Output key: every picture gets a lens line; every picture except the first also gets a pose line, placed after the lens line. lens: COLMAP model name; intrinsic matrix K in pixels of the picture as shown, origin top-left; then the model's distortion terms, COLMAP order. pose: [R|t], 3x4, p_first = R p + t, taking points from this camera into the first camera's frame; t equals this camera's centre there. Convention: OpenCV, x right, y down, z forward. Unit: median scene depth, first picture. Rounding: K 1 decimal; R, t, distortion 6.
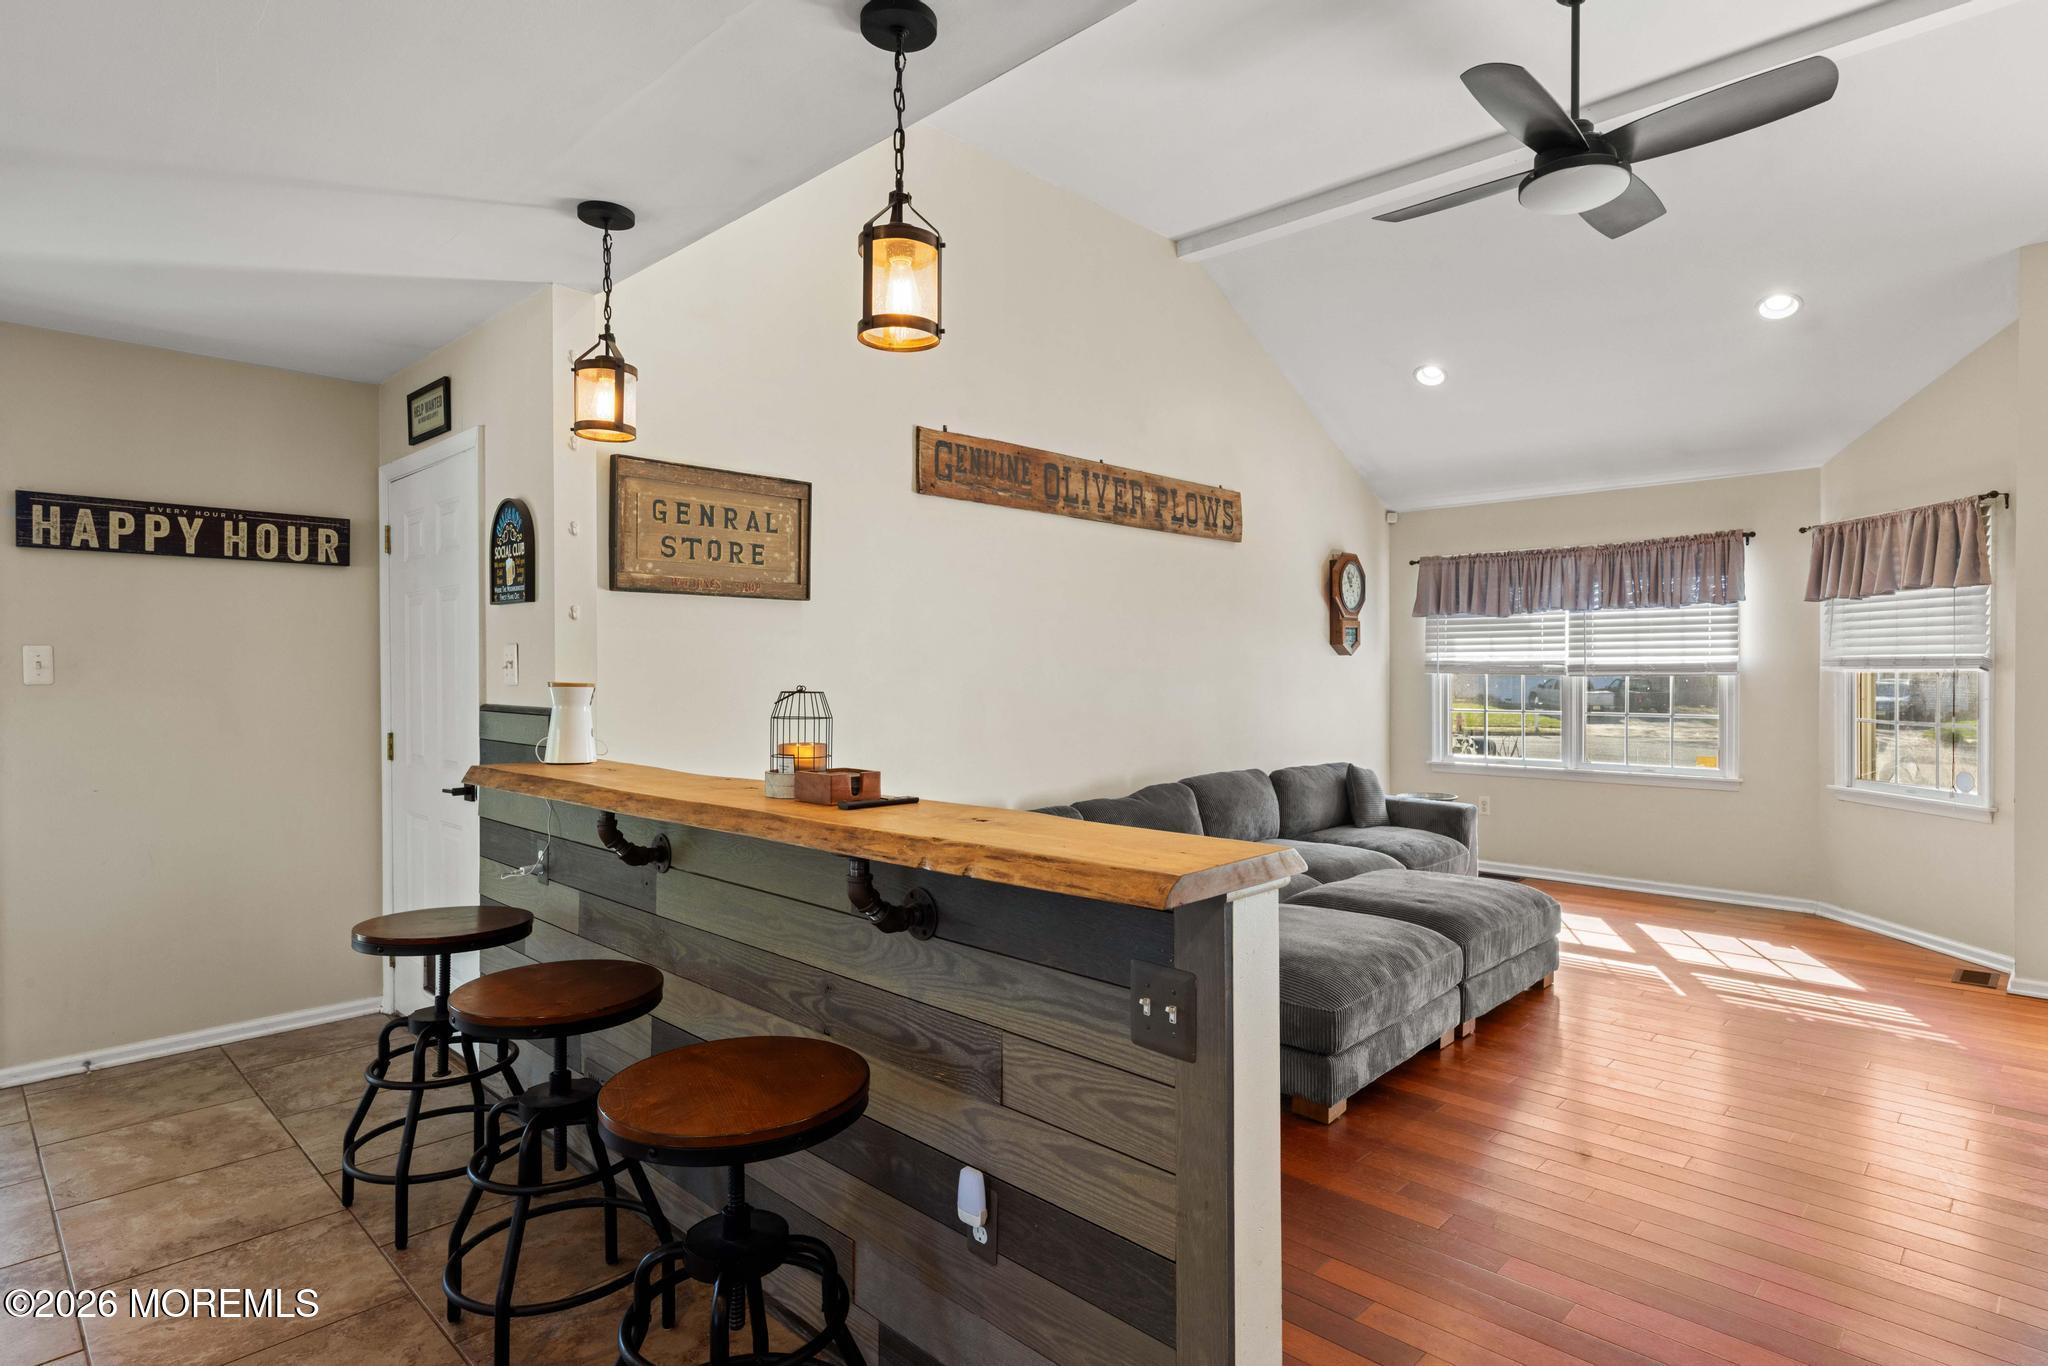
lens RADIAL K [[1064.6, 0, 1024.0], [0, 1064.6, 683.0], [0, 0, 1]] dist [0.000406, 0.000395]
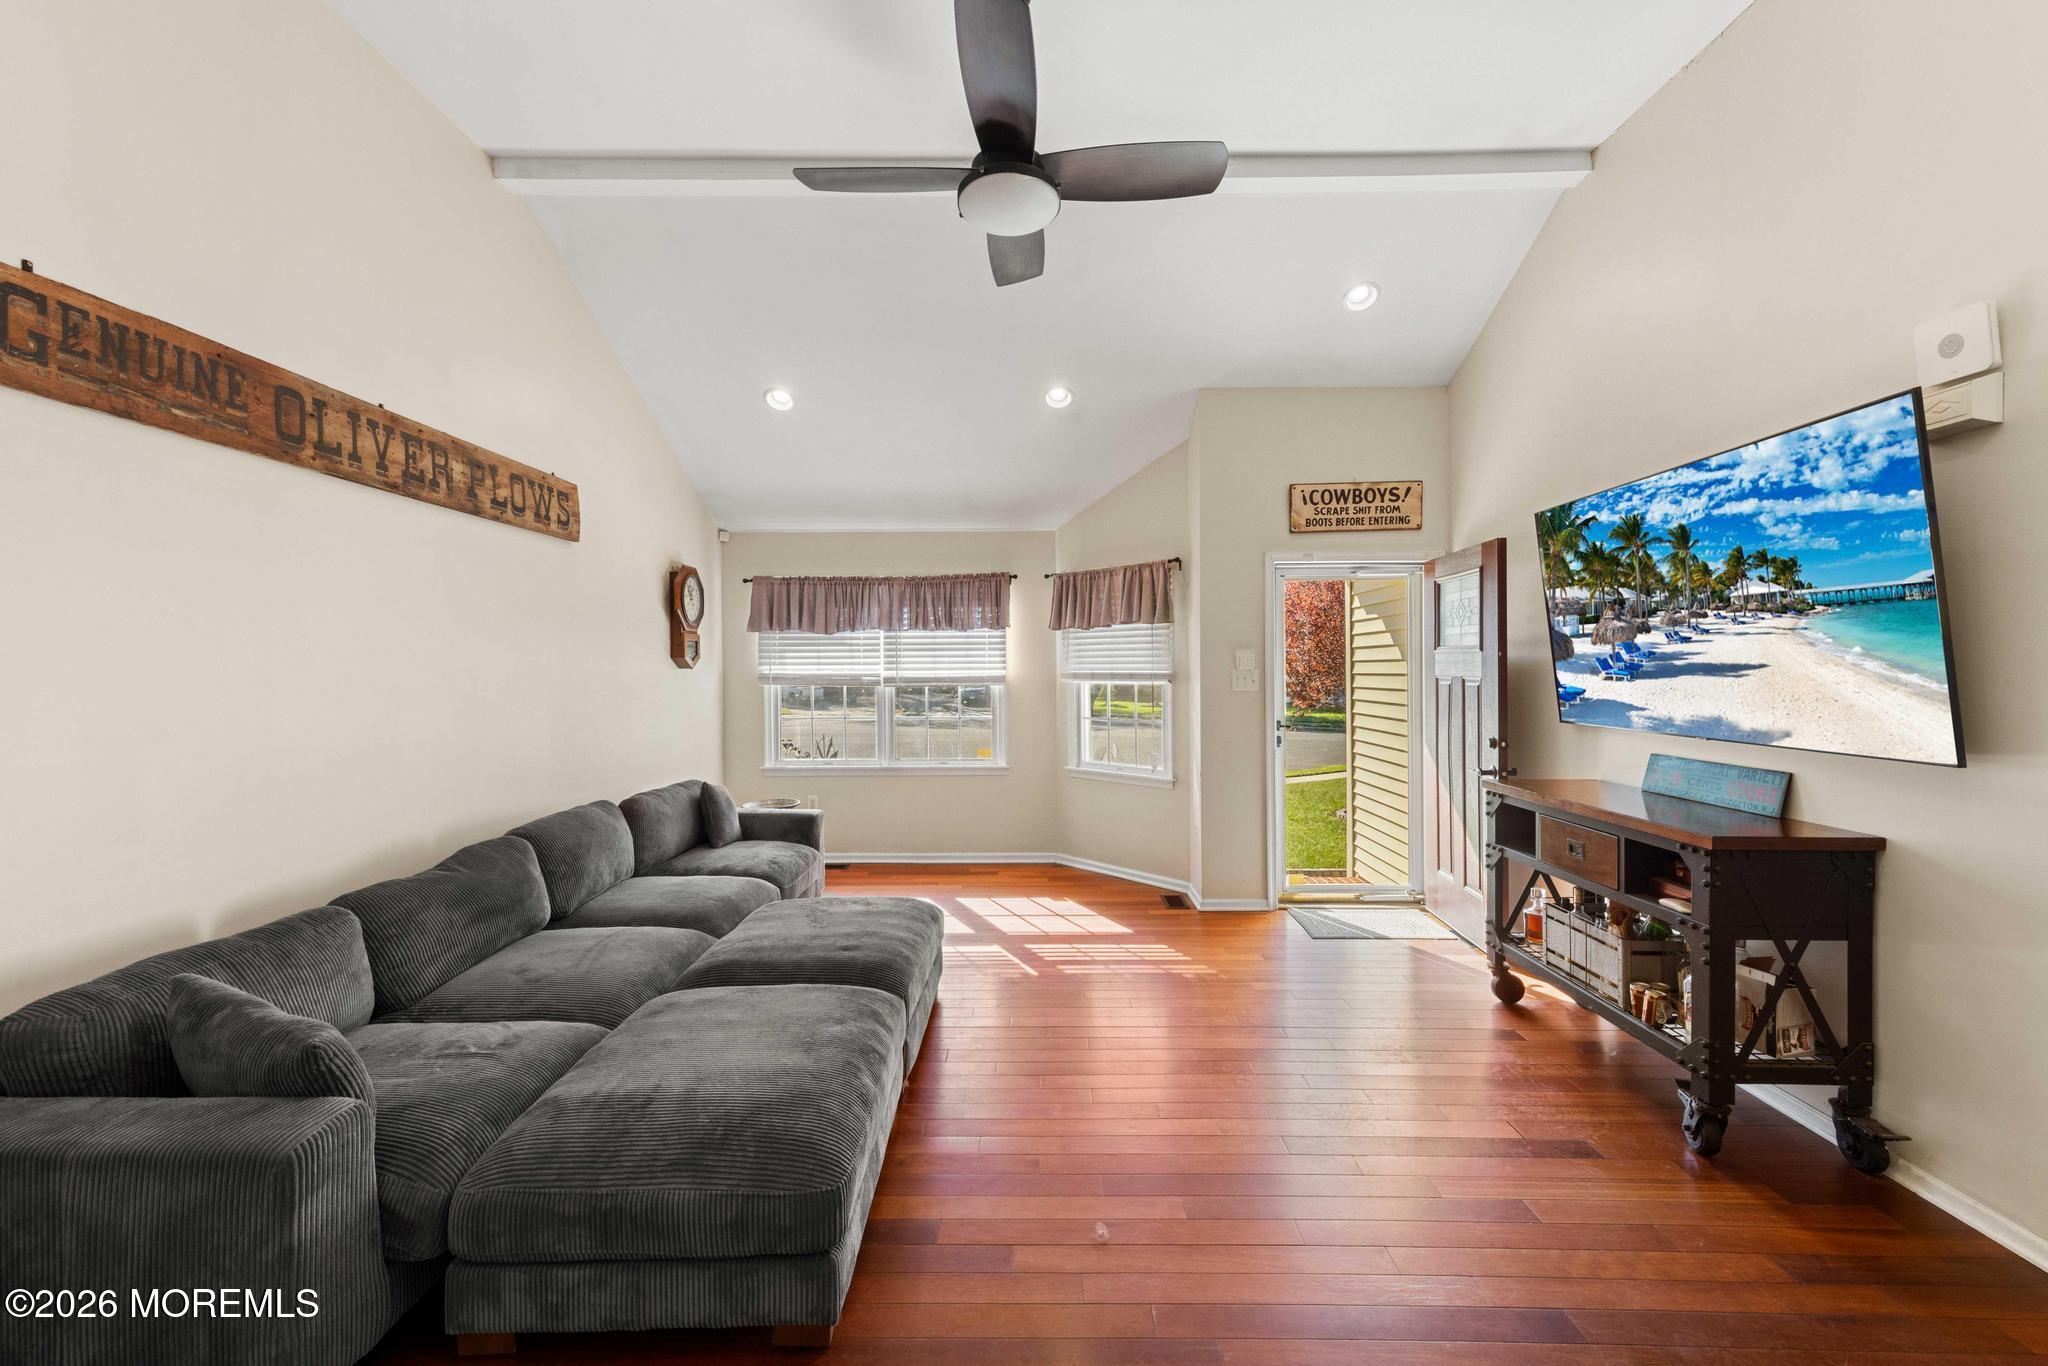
lens RADIAL K [[823.2, 0, 1021.2], [0, 823.2, 672.4], [0, 0, 1]] dist [0.009995, -0.000159]
pose [[0.726728, -0.004568, 0.686910, 0.000832], [0.011411, 0.999920, -0.005423, -0.017771], [-0.686831, 0.011779, 0.726722, 0.271748]]
